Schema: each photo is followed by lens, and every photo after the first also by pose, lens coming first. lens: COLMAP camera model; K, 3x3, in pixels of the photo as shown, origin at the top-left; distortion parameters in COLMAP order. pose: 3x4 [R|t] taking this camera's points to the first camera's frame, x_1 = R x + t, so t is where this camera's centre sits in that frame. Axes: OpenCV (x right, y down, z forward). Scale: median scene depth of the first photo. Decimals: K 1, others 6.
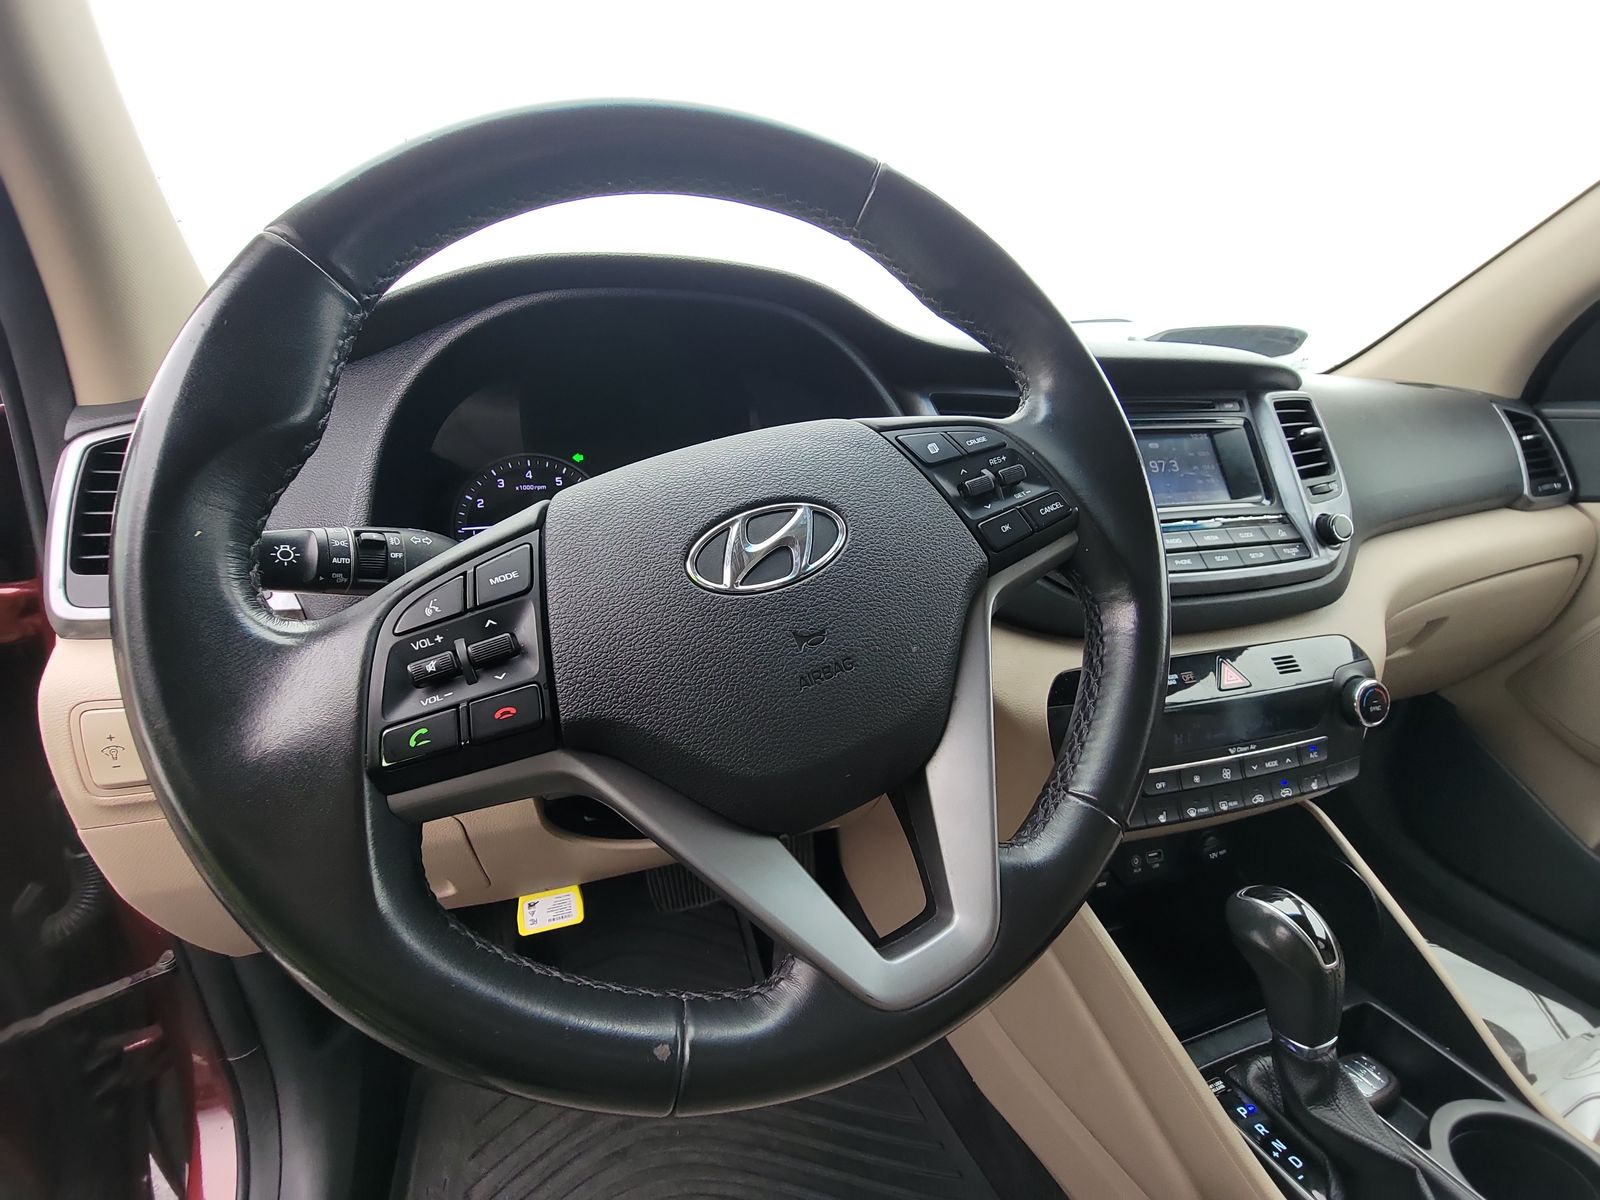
lens RADIAL K [[651.1, 0, 800.0], [0, 651.1, 600.0], [0, 0, 1]] dist [-0.003708, -0.000145]
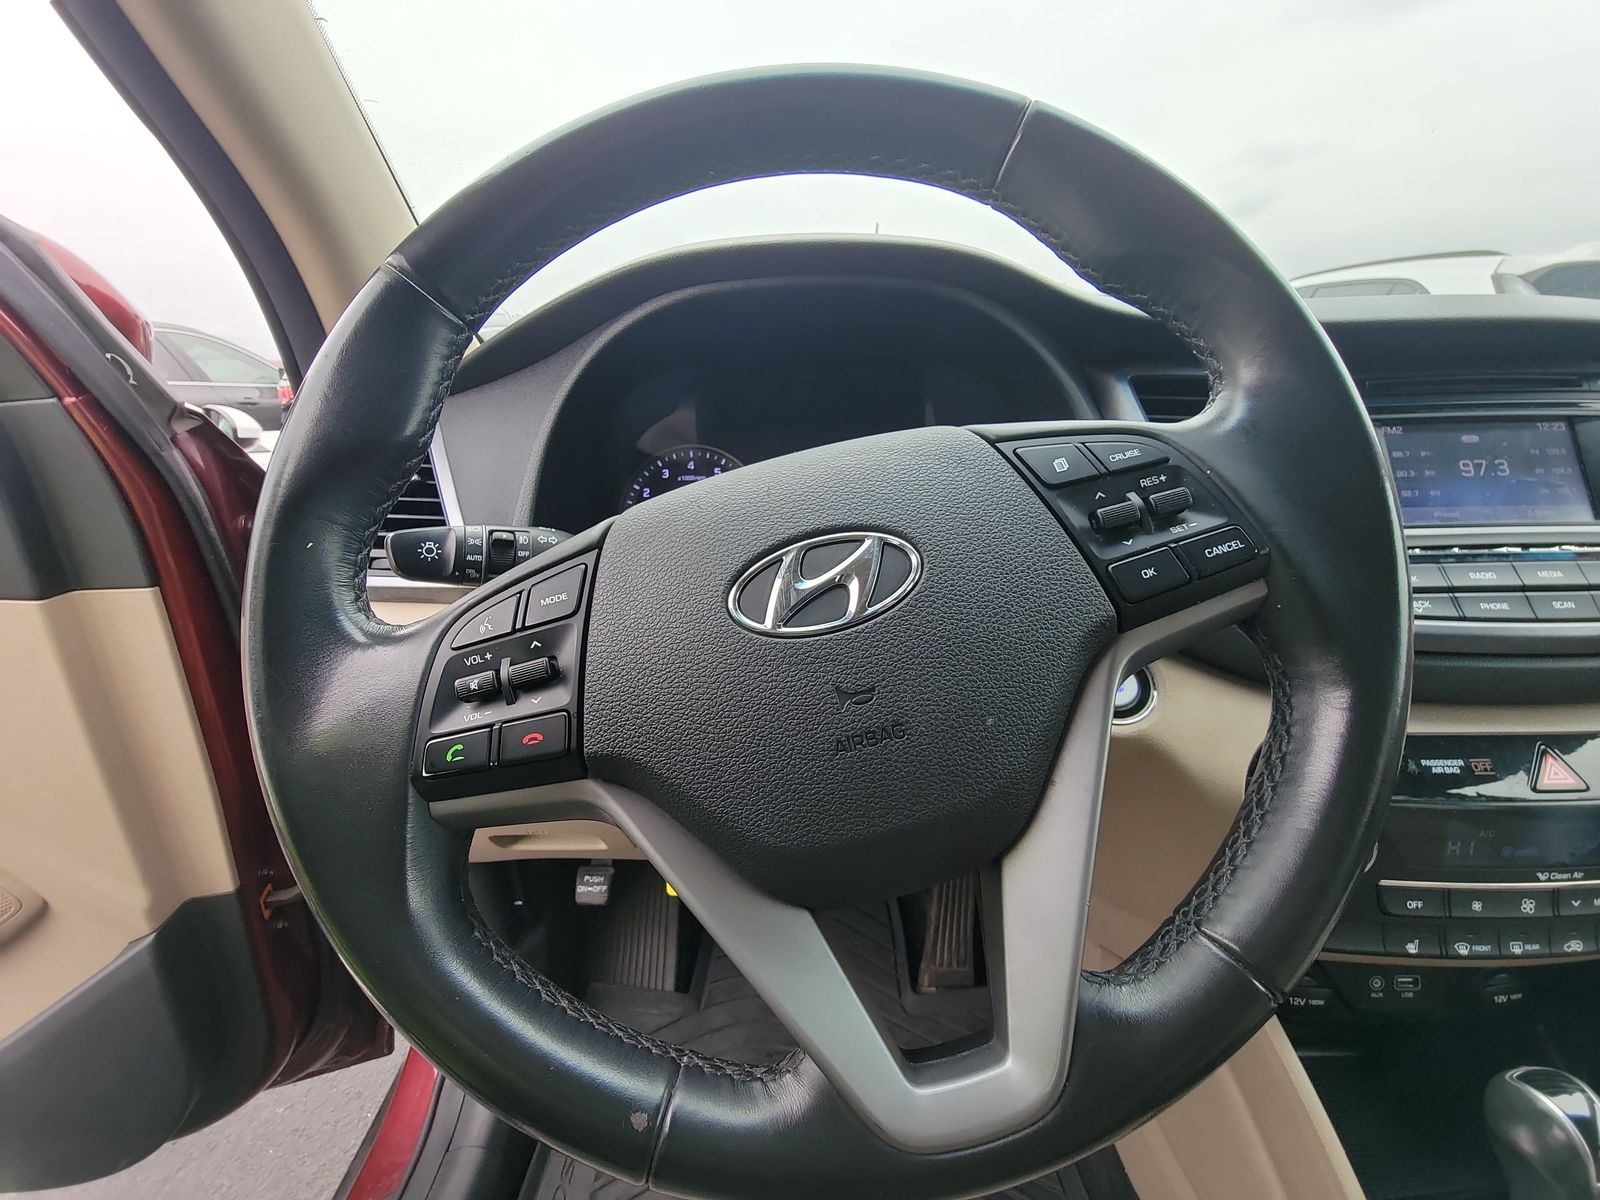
lens RADIAL K [[658.0, 0, 800.0], [0, 658.0, 600.0], [0, 0, 1]] dist [0.001288, -0.008599]
pose [[0.943428, 0.083378, -0.320923, 0.178038], [-0.070491, 0.996177, 0.051591, -0.088579], [0.323997, -0.026051, 0.945699, 0.133456]]
